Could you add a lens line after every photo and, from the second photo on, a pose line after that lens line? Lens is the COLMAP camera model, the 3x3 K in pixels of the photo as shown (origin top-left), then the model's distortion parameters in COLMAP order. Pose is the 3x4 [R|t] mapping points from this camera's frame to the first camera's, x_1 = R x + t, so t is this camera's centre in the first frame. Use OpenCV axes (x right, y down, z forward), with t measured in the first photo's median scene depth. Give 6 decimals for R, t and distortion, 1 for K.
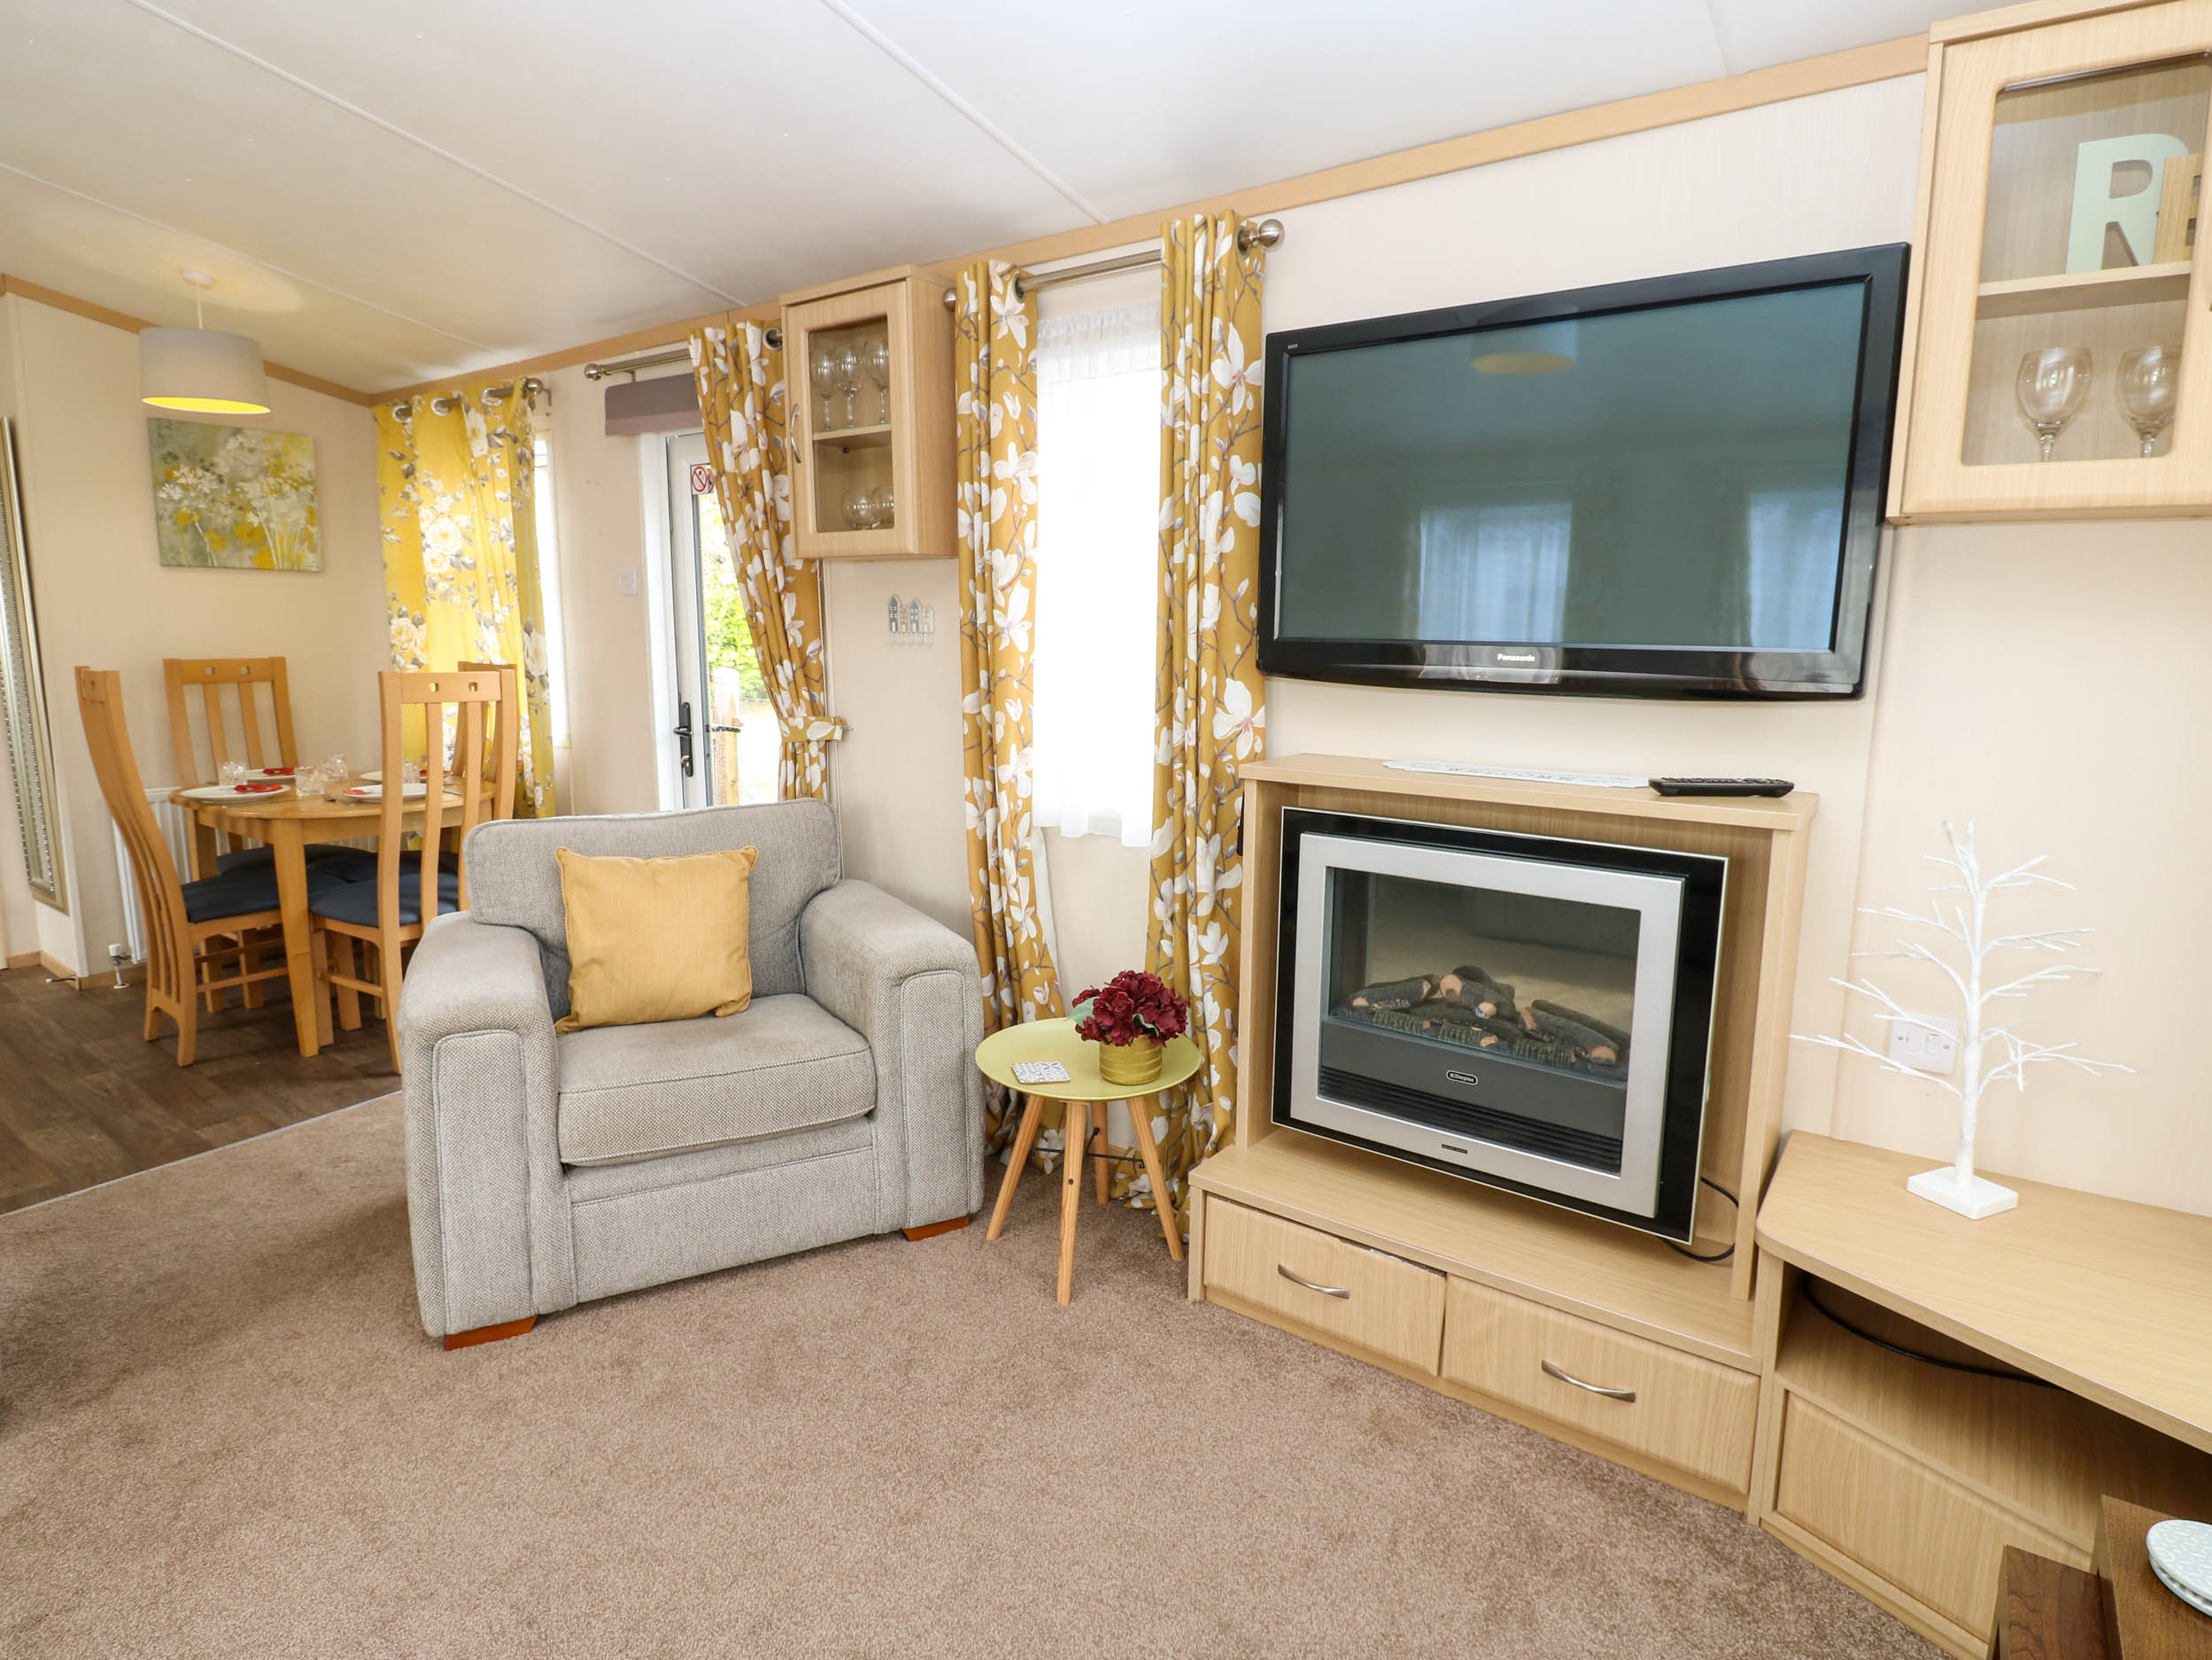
lens RADIAL K [[1158.6, 0, 1146.2], [0, 1158.6, 788.8], [0, 0, 1]] dist [-0.000631, -0.013602]
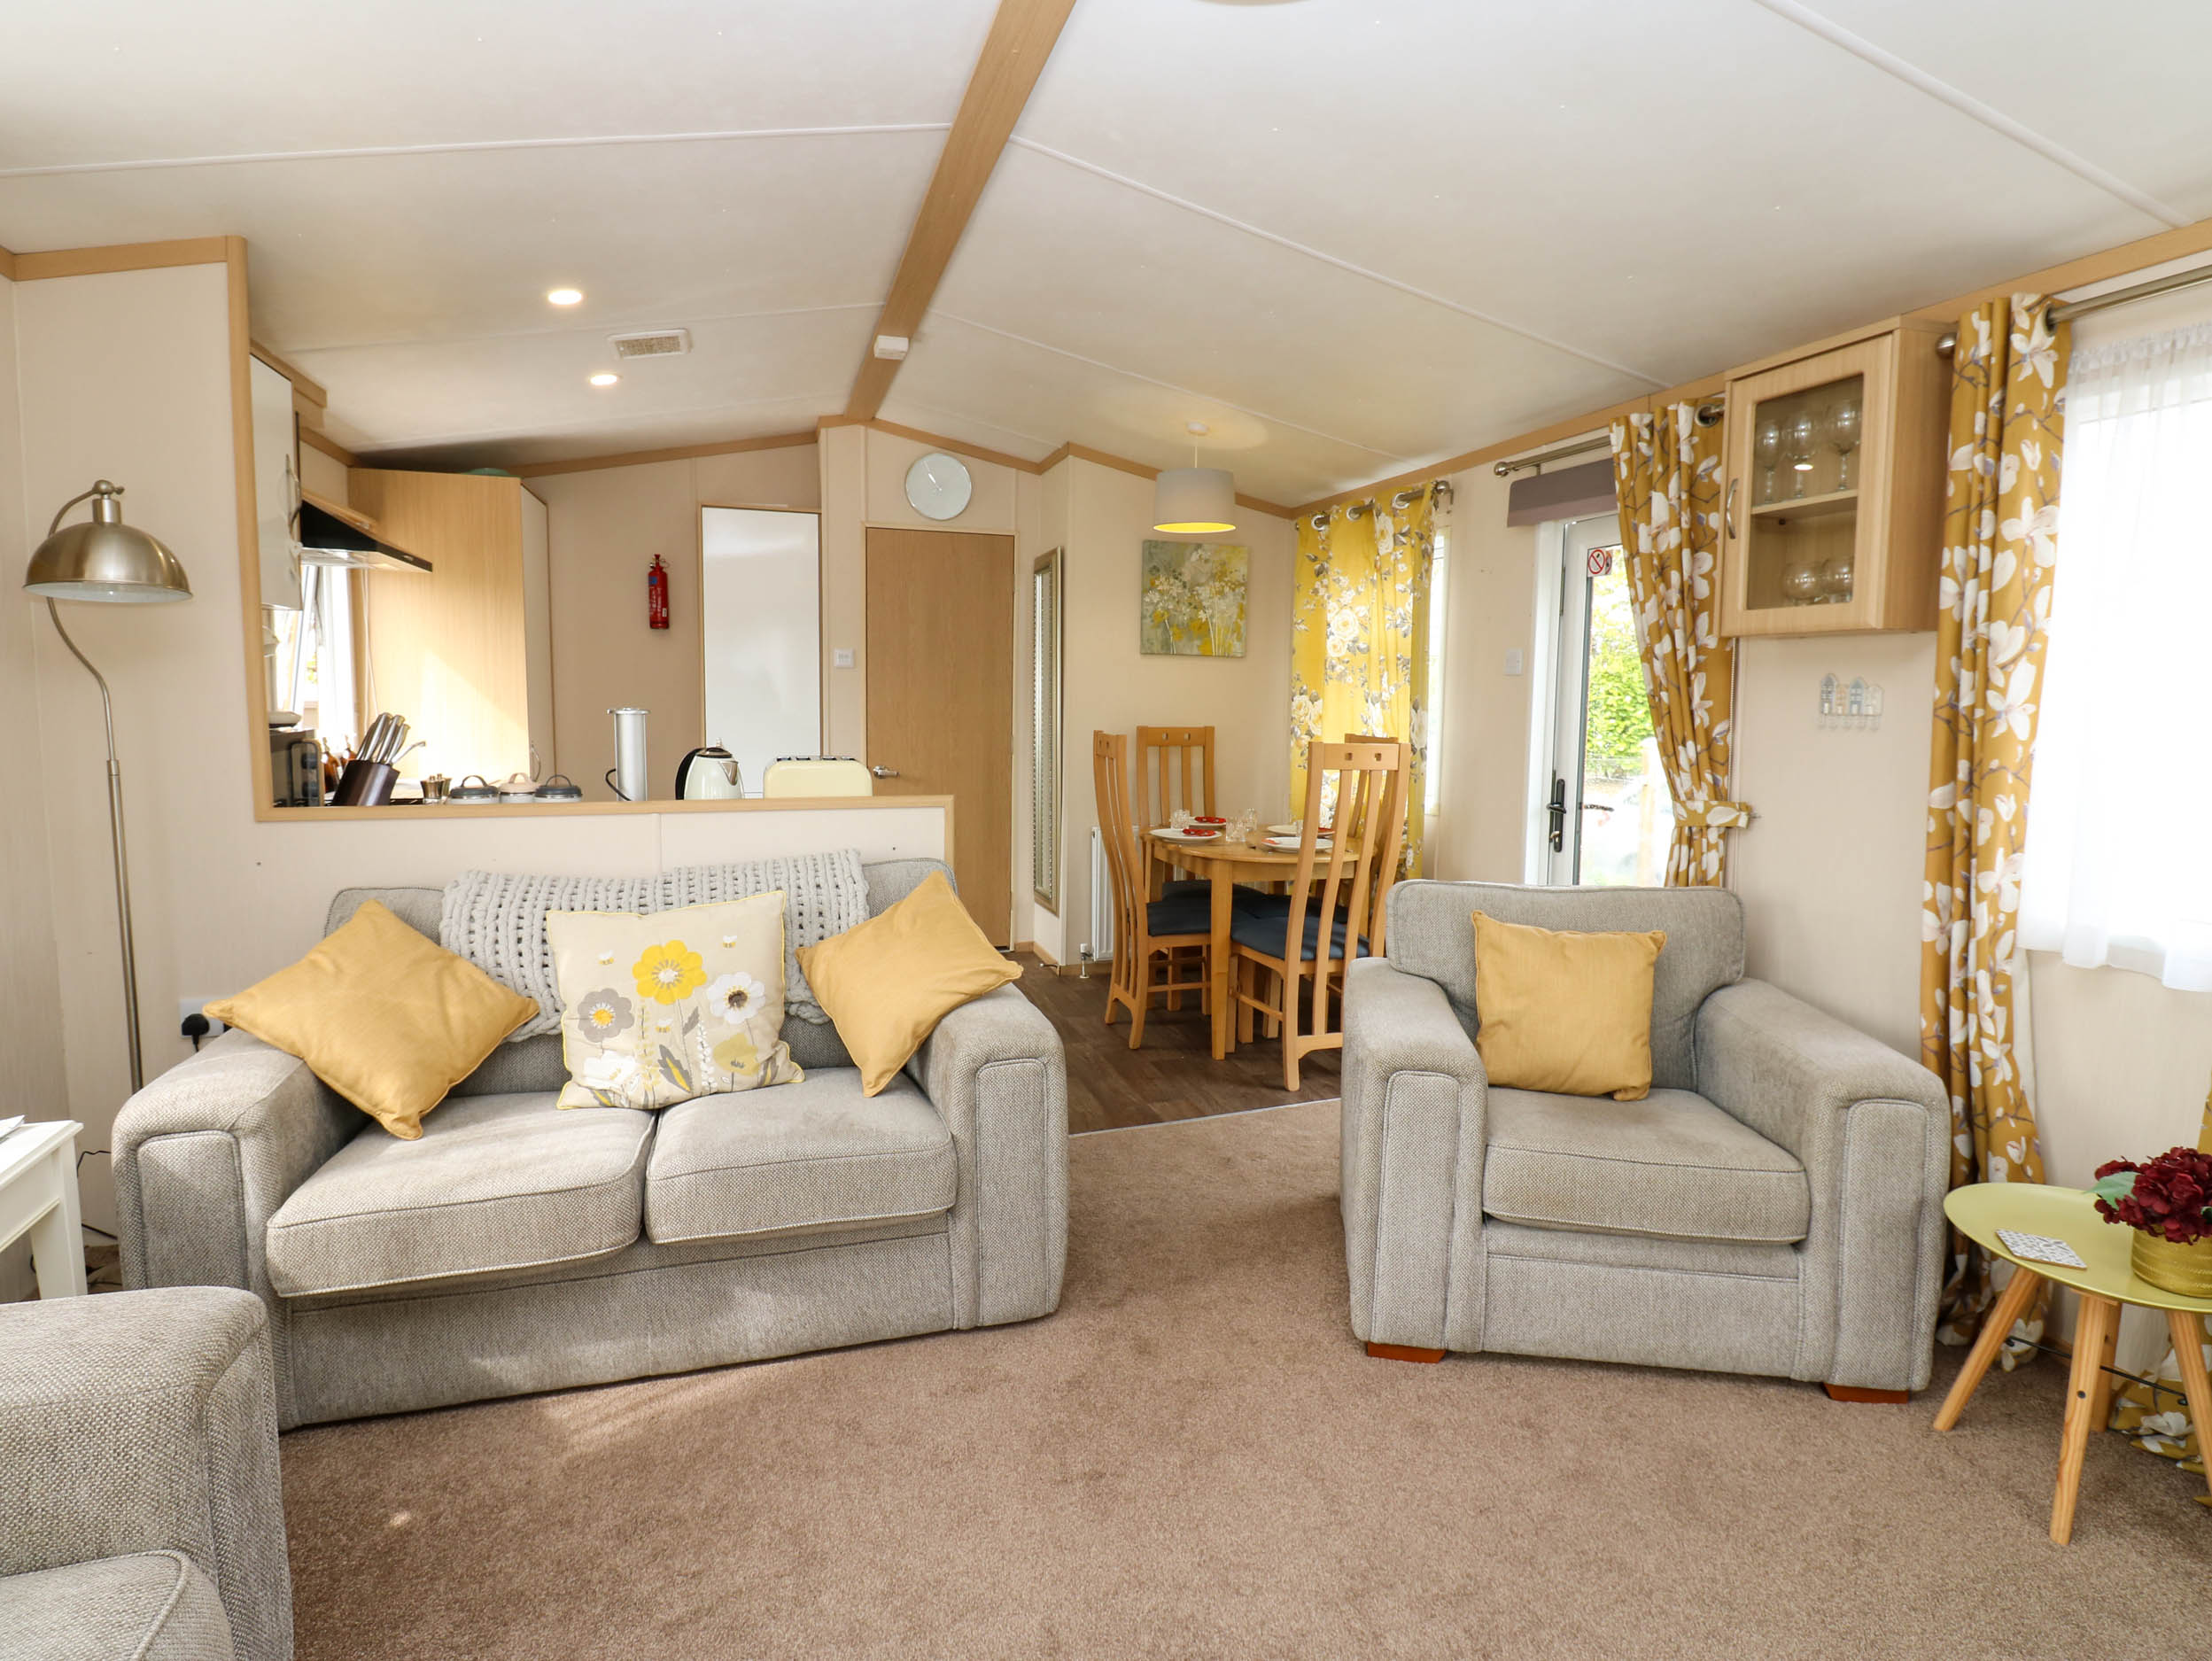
lens RADIAL K [[1158.7, 0, 1114.7], [0, 1158.7, 789.5], [0, 0, 1]] dist [-0.000631, -0.013602]
pose [[0.803930, 0.050566, -0.592570, -0.137241], [-0.087952, 0.995532, -0.034372, 0.004997], [0.588184, 0.079750, 0.804785, -0.063123]]
